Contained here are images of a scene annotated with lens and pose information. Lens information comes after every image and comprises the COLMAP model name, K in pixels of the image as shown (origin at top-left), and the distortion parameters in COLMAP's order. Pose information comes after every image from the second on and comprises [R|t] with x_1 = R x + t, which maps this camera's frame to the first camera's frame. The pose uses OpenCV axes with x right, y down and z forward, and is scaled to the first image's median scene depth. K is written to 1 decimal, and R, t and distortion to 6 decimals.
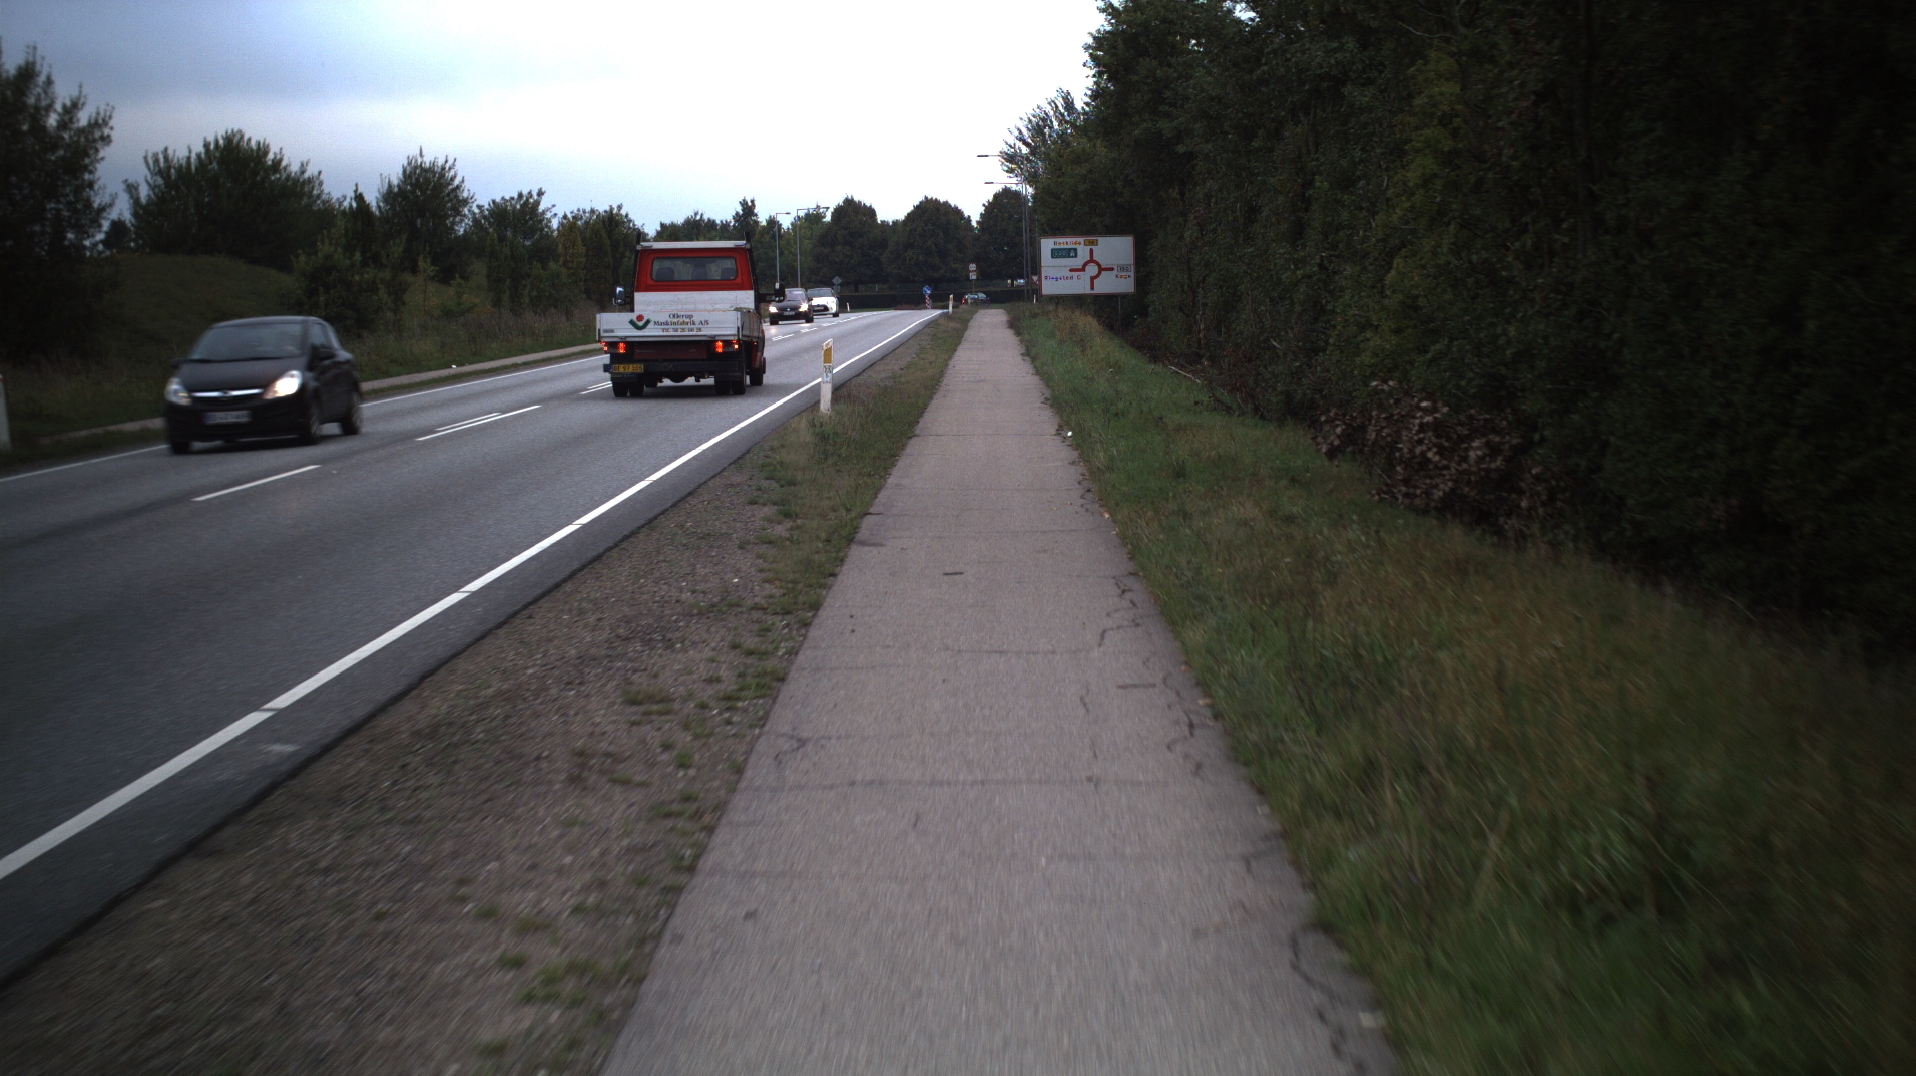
lens RADIAL K [[6009.1, 0, 957.3], [0, 6009.1, 541.2], [0, 0, 1]] dist [-0.563850, 0.000000]
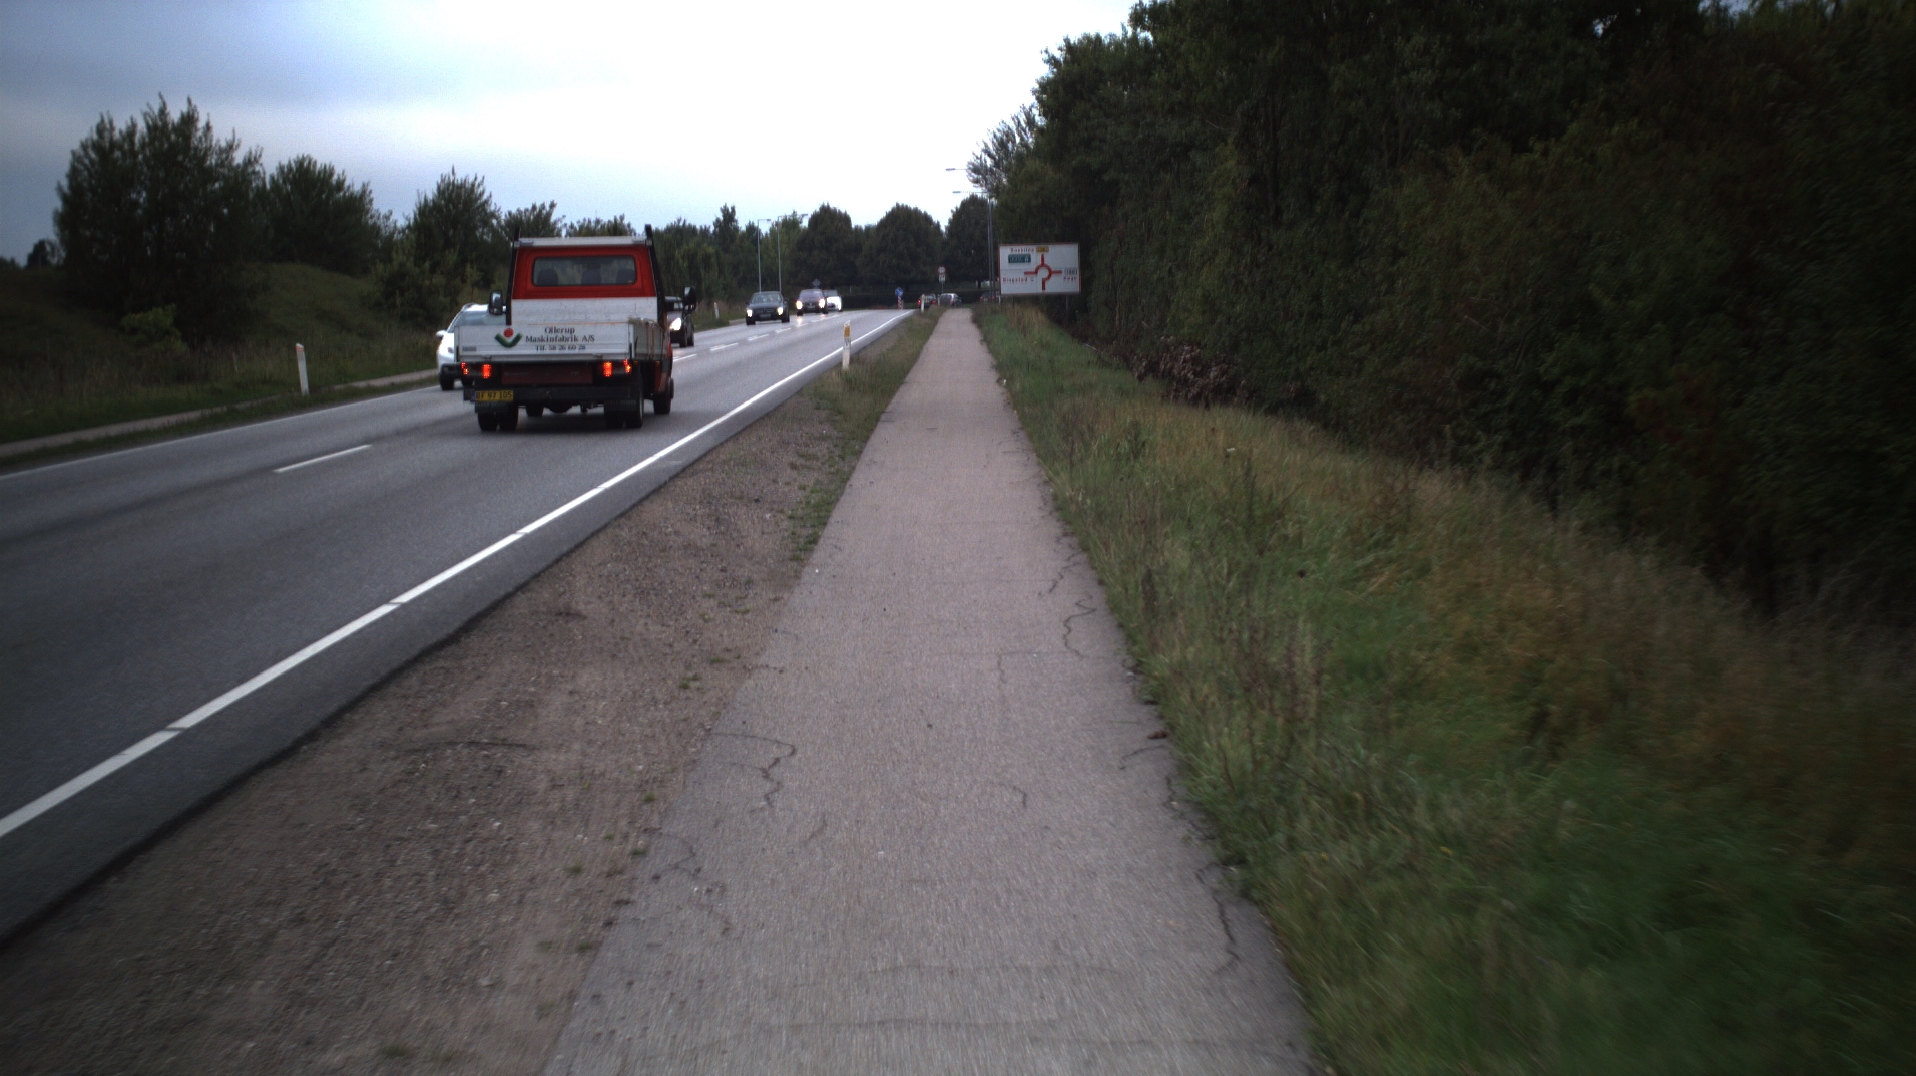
lens RADIAL K [[6964.5, 0, 950.1], [0, 6964.5, 533.2], [0, 0, 1]] dist [-0.861440, 0.000000]
pose [[0.999987, -0.003523, 0.003697, -0.001615], [0.003550, 0.999967, -0.007361, 0.027556], [-0.003671, 0.007374, 0.999966, -0.635826]]
